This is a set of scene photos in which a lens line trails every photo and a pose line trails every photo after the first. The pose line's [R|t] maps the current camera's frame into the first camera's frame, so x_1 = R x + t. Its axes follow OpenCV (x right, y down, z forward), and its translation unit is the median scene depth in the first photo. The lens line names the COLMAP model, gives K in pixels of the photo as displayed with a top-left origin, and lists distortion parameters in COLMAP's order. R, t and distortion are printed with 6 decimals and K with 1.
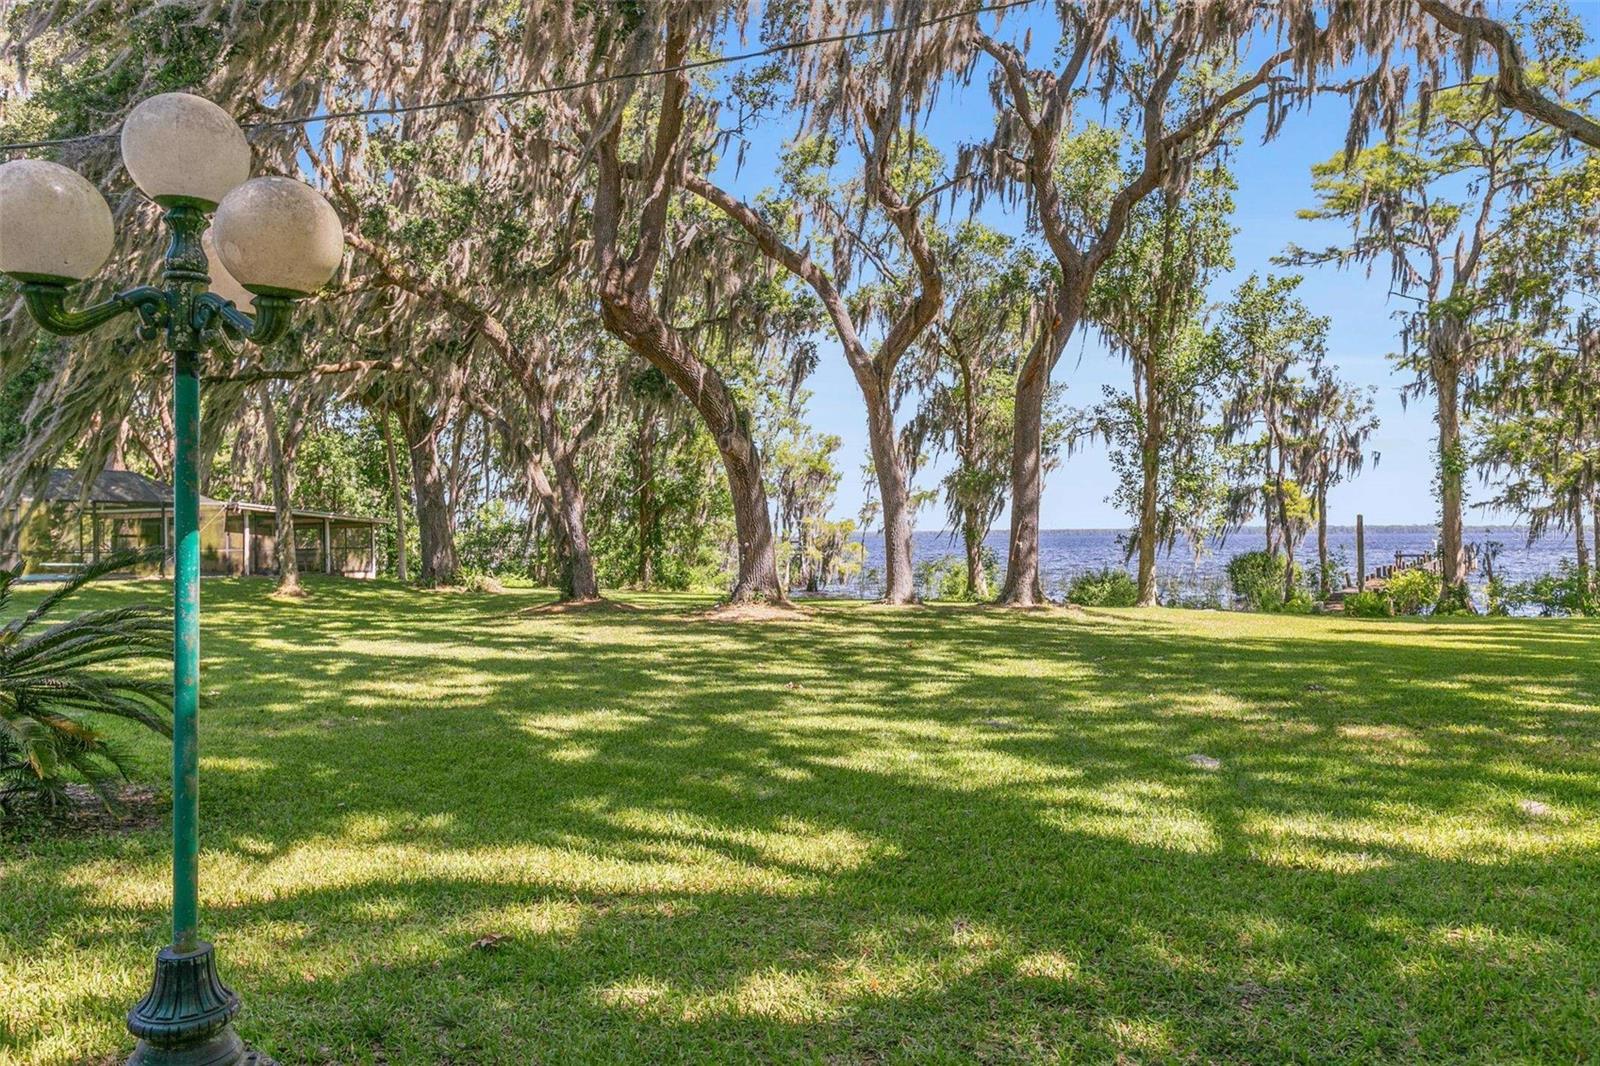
lens RADIAL K [[1156.5, 0, 800.0], [0, 1156.5, 534.9], [0, 0, 1]] dist [-0.001991, -0.000319]
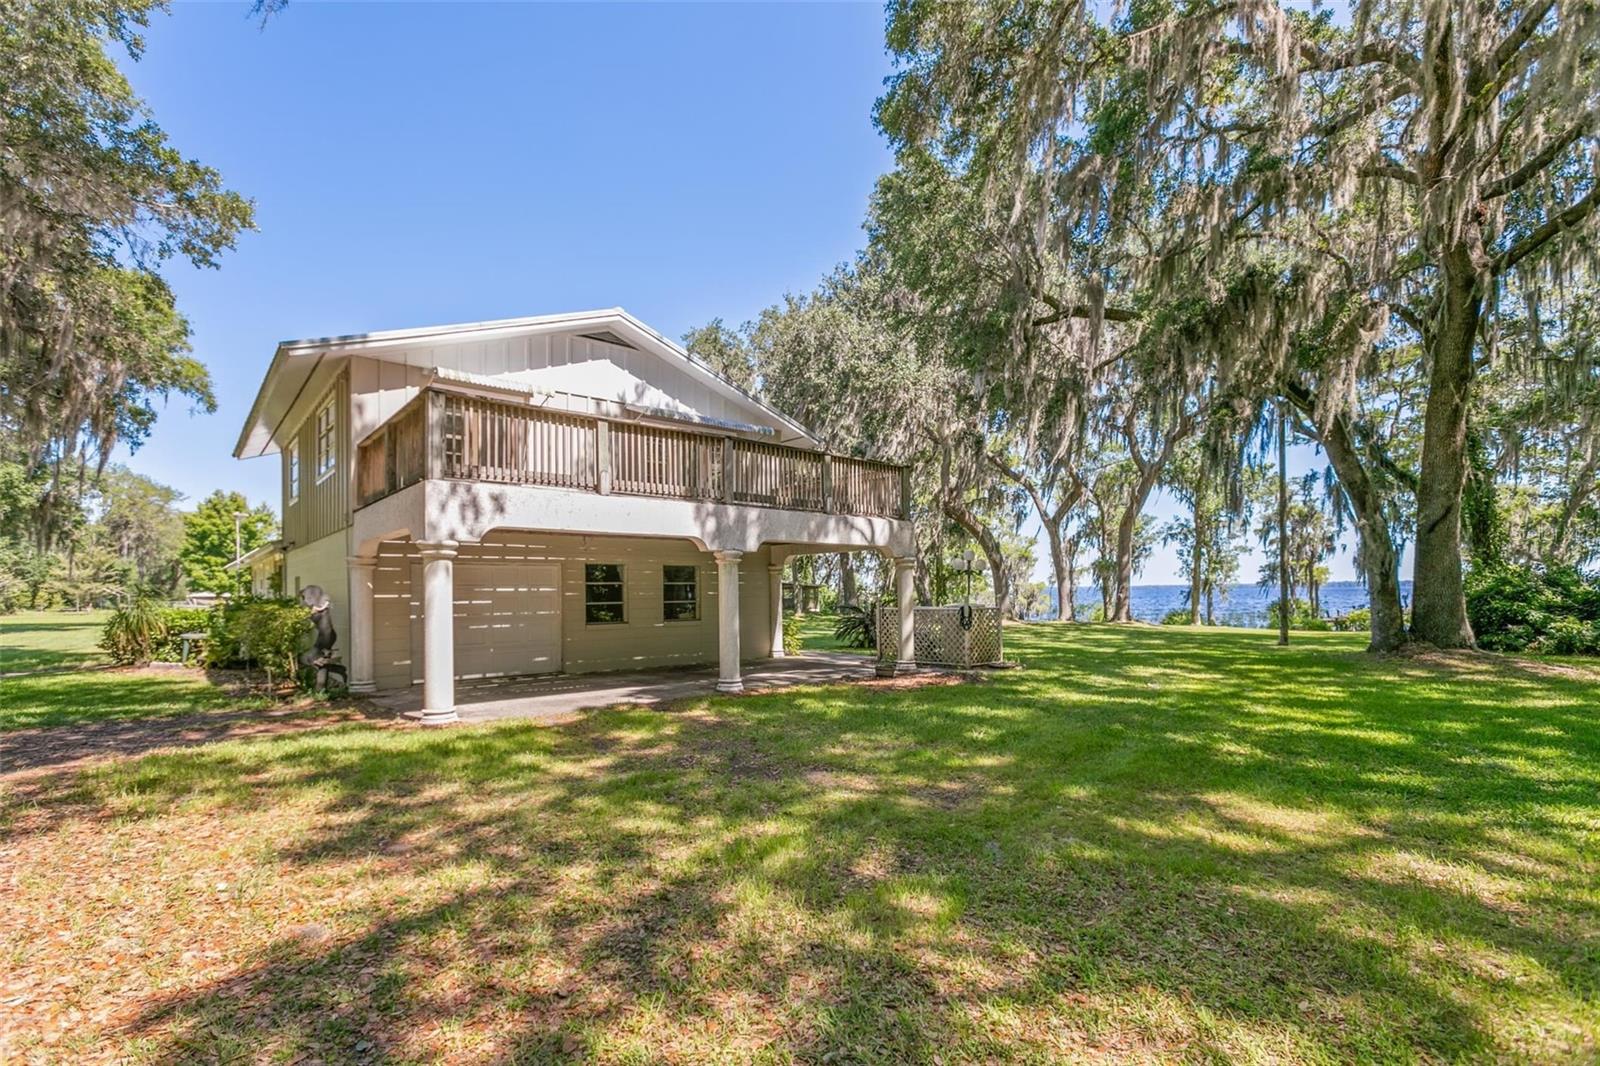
lens RADIAL K [[753.2, 0, 793.9], [0, 753.2, 594.6], [0, 0, 1]] dist [0.002595, 0.000168]
pose [[0.962233, -0.002501, -0.272217, -0.019505], [0.004526, 0.999967, 0.006810, -0.004608], [0.272190, -0.007785, 0.962212, -0.470627]]
